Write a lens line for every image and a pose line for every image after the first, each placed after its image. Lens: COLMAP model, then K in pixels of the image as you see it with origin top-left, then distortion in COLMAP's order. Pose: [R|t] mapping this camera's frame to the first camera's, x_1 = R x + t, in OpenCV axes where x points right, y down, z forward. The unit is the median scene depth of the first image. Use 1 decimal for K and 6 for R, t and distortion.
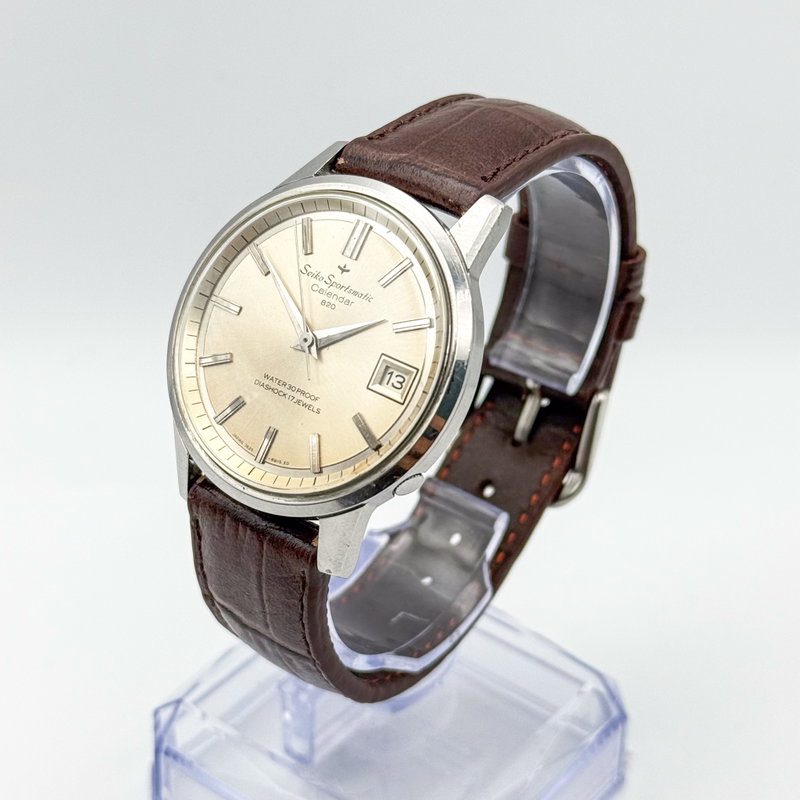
lens RADIAL K [[1830.9, 0, 399.9], [0, 1830.9, 401.2], [0, 0, 1]] dist [0.158500, 0.063304]
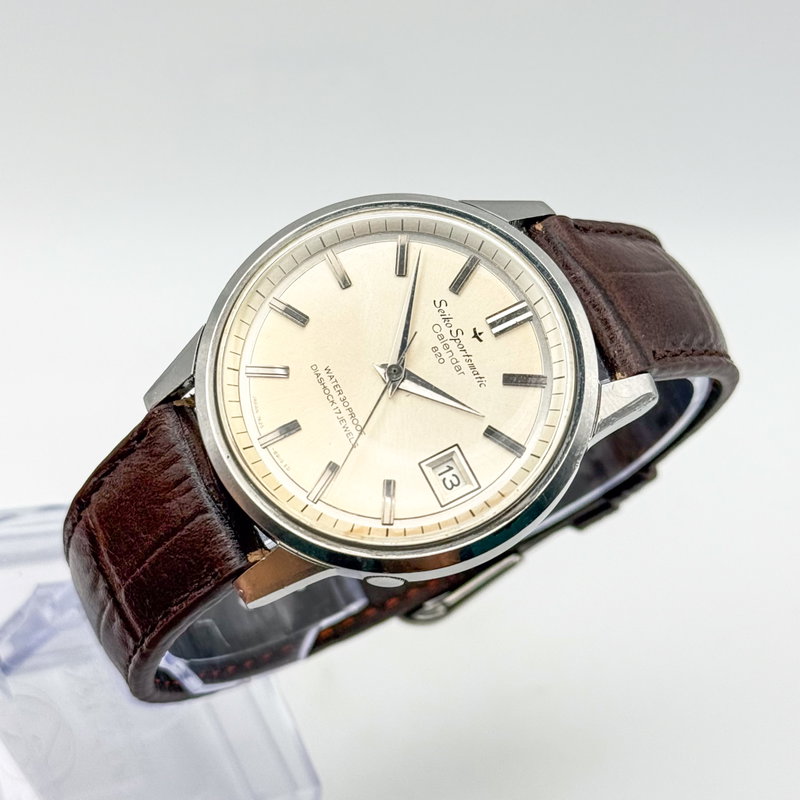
lens RADIAL K [[1830.9, 0, 399.9], [0, 1830.9, 401.2], [0, 0, 1]] dist [0.158500, 0.063304]
pose [[0.744969, 0.629243, 0.221528, -0.224304], [-0.640127, 0.767754, -0.028122, 0.000220], [-0.187775, -0.120856, 0.974748, 0.148827]]
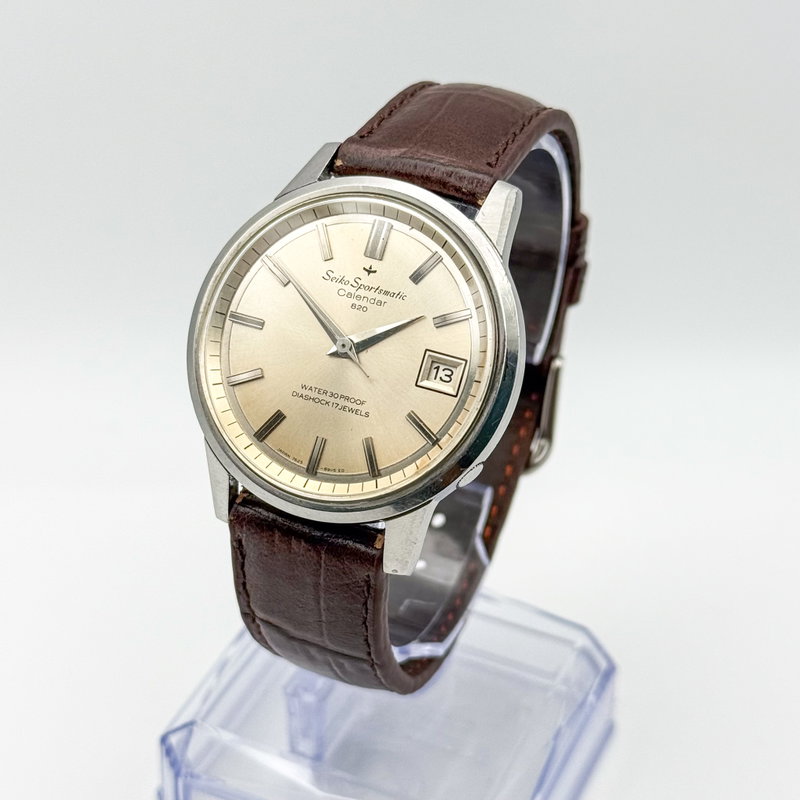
lens RADIAL K [[1830.9, 0, 399.9], [0, 1830.9, 401.2], [0, 0, 1]] dist [0.158500, 0.063304]
pose [[0.972700, -0.133694, 0.189686, -0.207310], [0.129613, 0.990988, 0.033819, -0.032041], [-0.192498, -0.008310, 0.981262, 0.014260]]
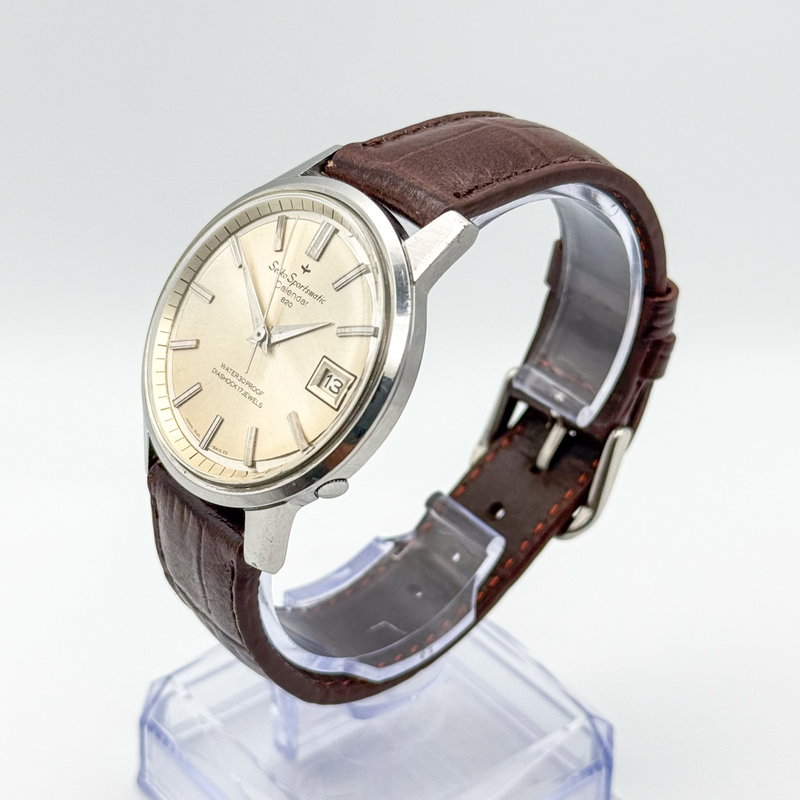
lens RADIAL K [[1830.9, 0, 399.9], [0, 1830.9, 401.2], [0, 0, 1]] dist [0.158500, 0.063304]
pose [[0.974548, 0.121081, -0.188669, 0.212495], [-0.123150, 0.992388, 0.000759, -0.006860], [0.187325, 0.022495, 0.982040, 0.018894]]
